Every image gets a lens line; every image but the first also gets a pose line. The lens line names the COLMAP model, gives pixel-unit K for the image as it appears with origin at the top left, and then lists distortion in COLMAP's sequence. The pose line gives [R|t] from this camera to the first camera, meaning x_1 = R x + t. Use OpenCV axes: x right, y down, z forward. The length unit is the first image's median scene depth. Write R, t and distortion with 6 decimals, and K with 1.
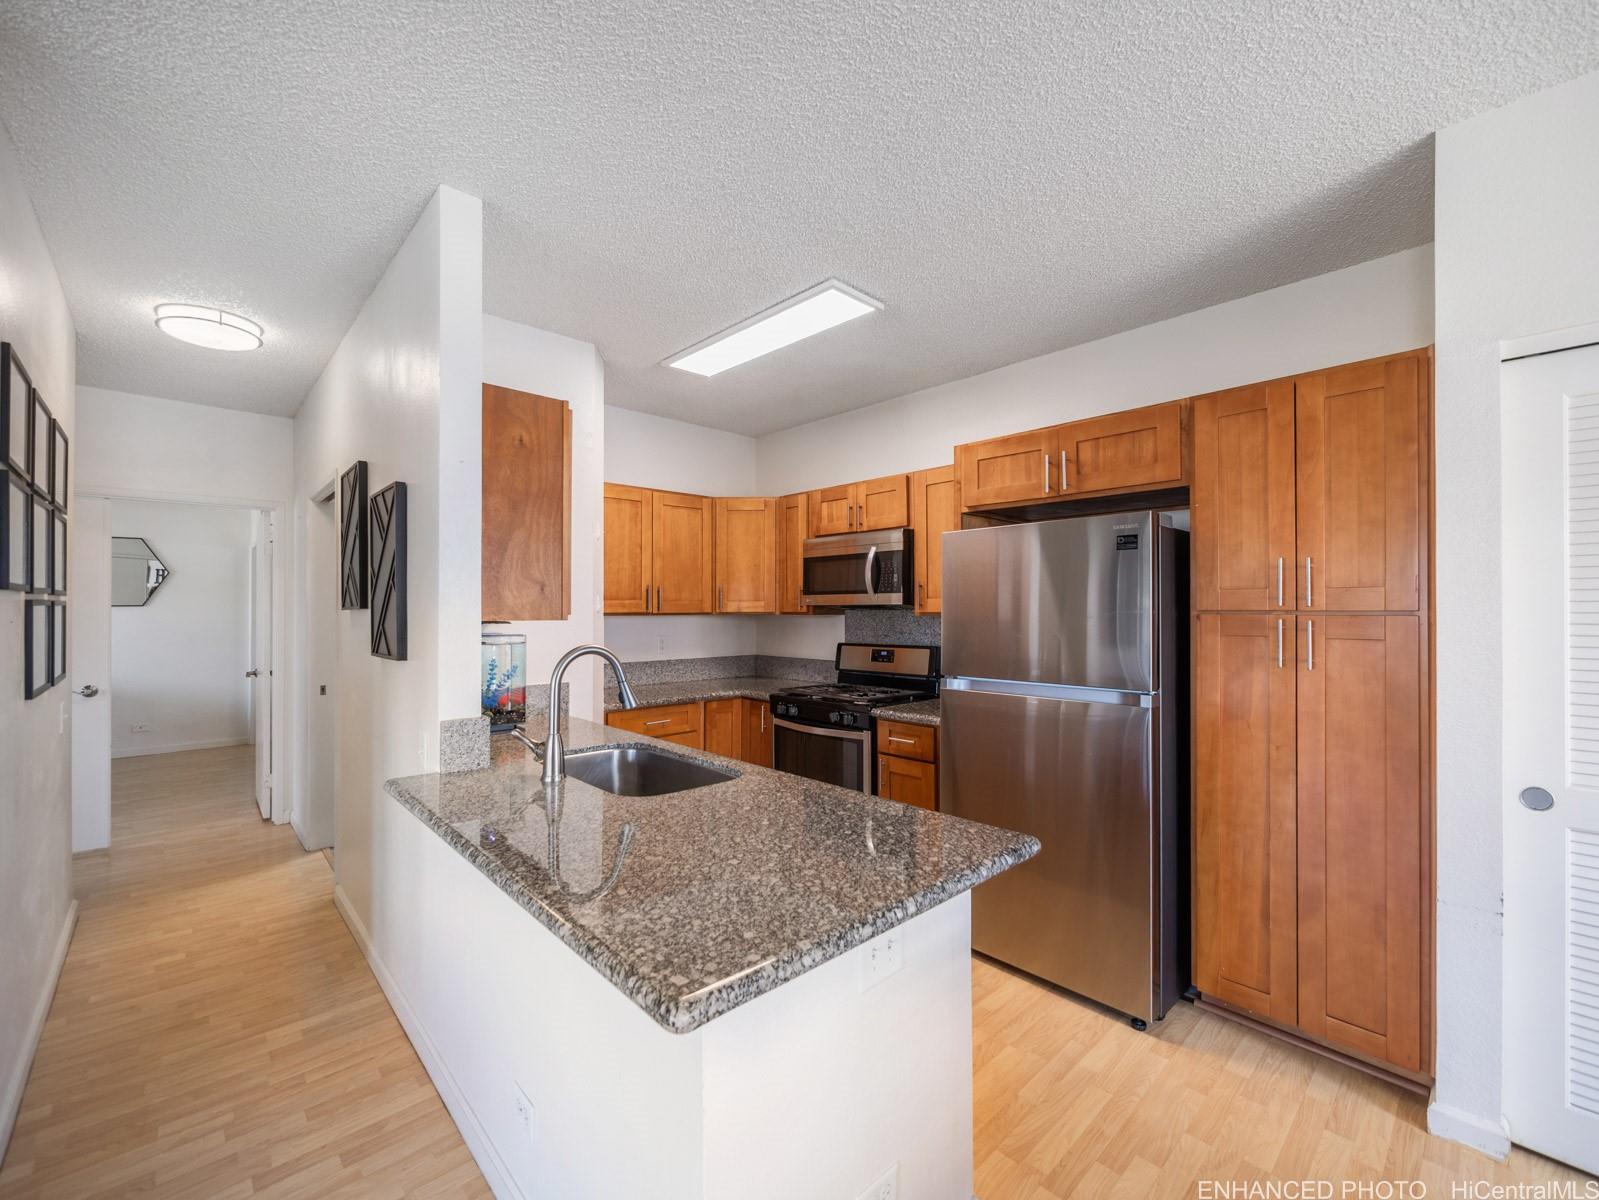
lens RADIAL K [[664.6, 0, 799.5], [0, 664.6, 606.7], [0, 0, 1]] dist [-0.004717, -0.002343]
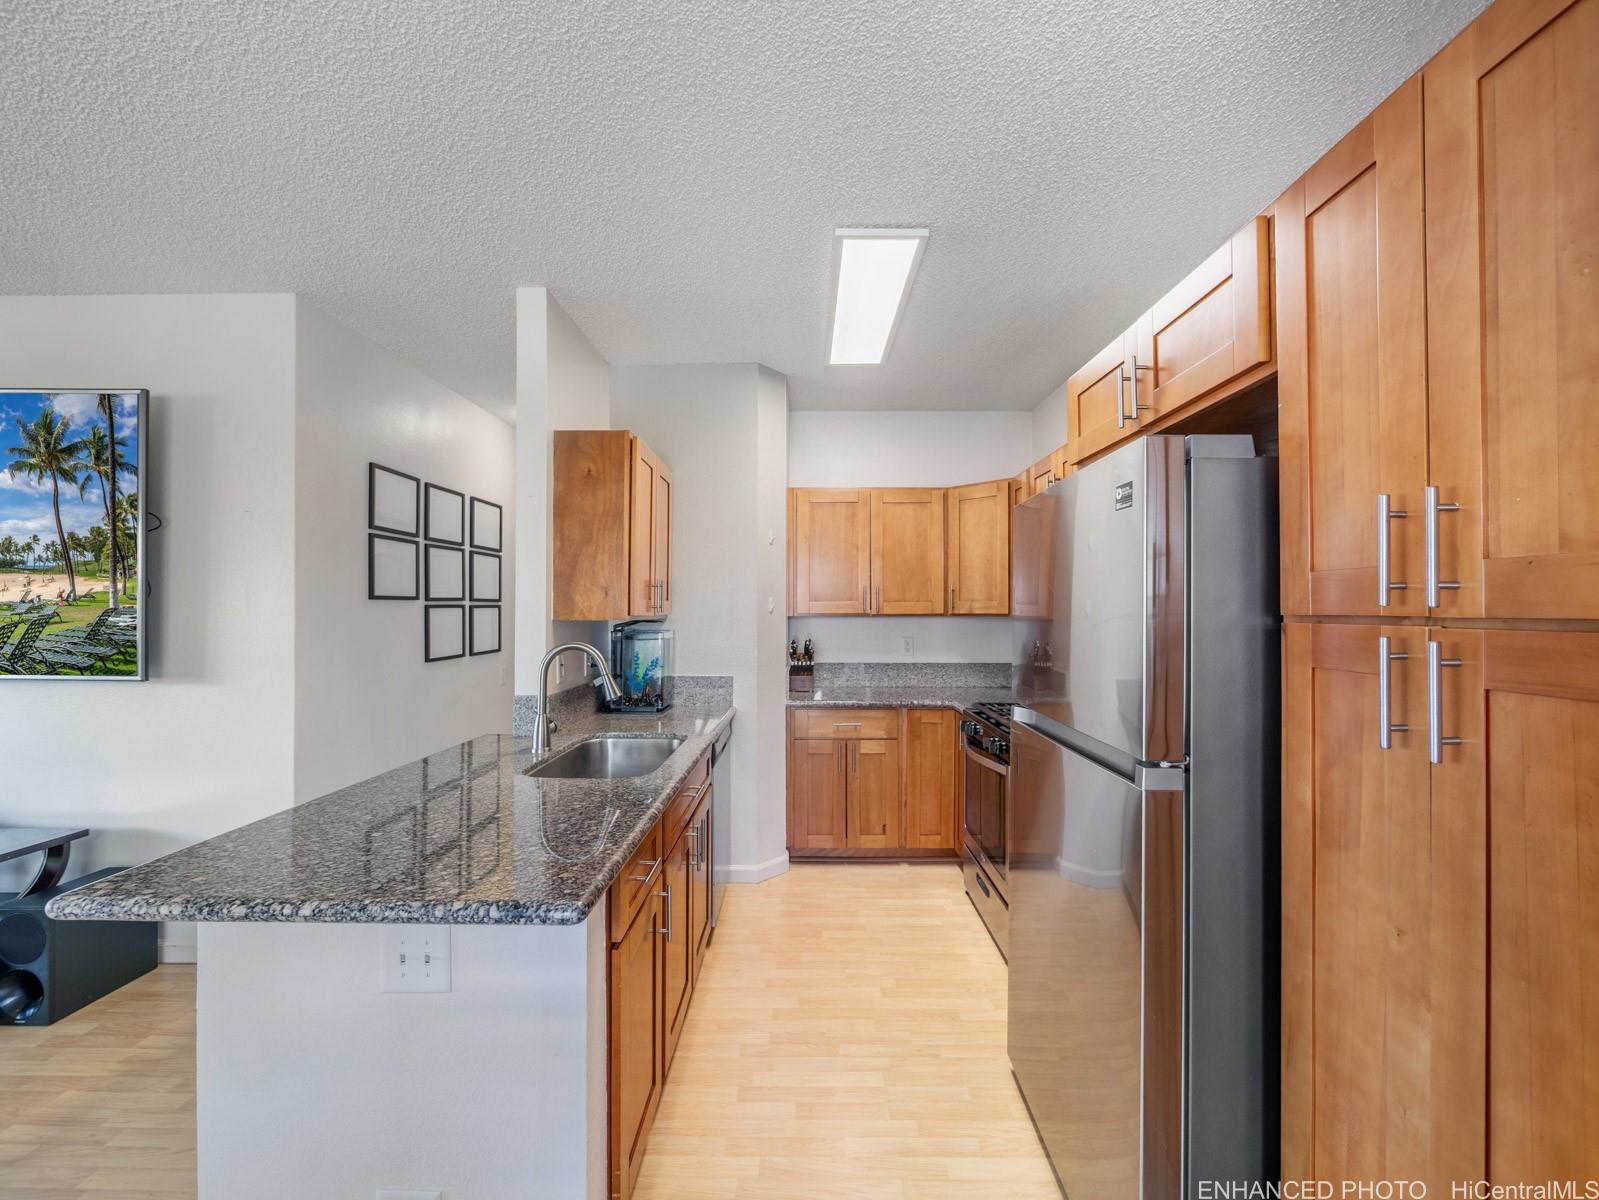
lens RADIAL K [[664.6, 0, 804.9], [0, 664.6, 601.2], [0, 0, 1]] dist [-0.004717, -0.002343]
pose [[0.722242, -0.009074, -0.691581, 0.524506], [0.003615, 0.999950, -0.009346, -0.000366], [0.691631, 0.004250, 0.722239, 0.297690]]
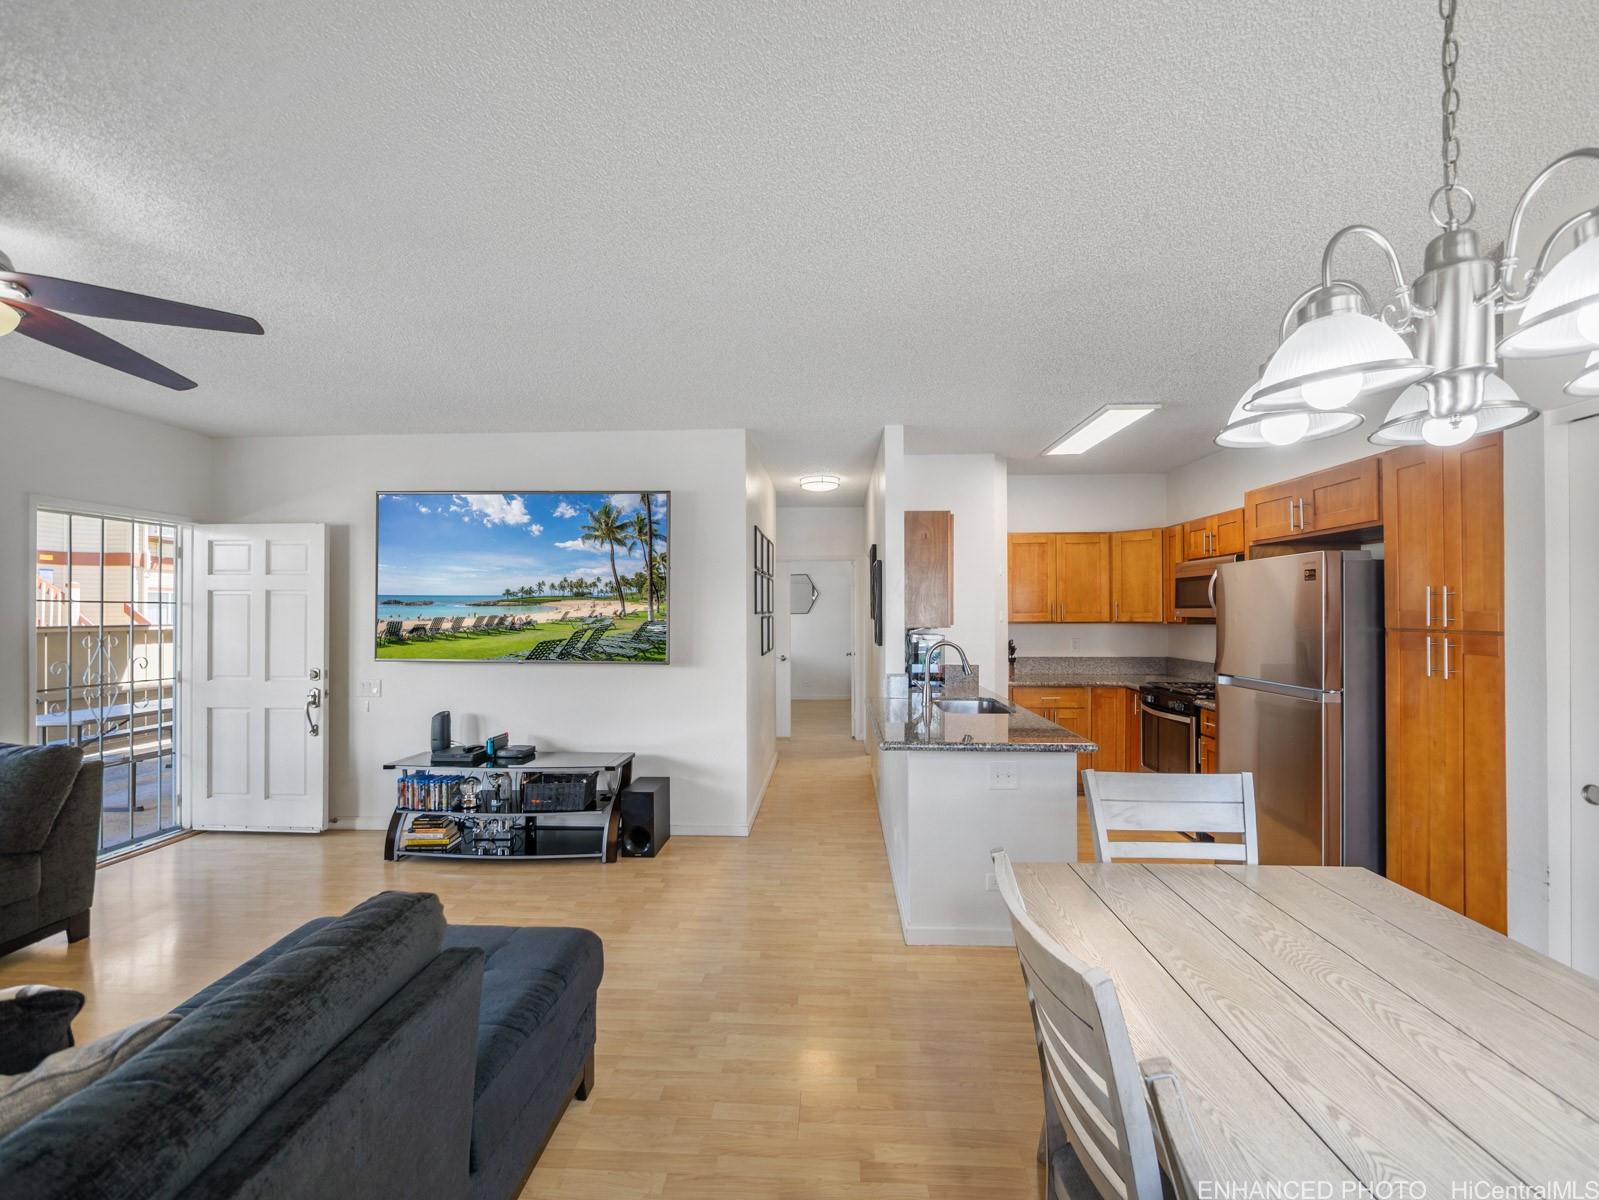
lens RADIAL K [[664.6, 0, 806.0], [0, 664.6, 603.9], [0, 0, 1]] dist [-0.004717, -0.002343]
pose [[0.694513, -0.010396, -0.719405, 0.561931], [0.006077, 0.999945, -0.008583, -0.025832], [0.719454, 0.001590, 0.694538, -0.468466]]
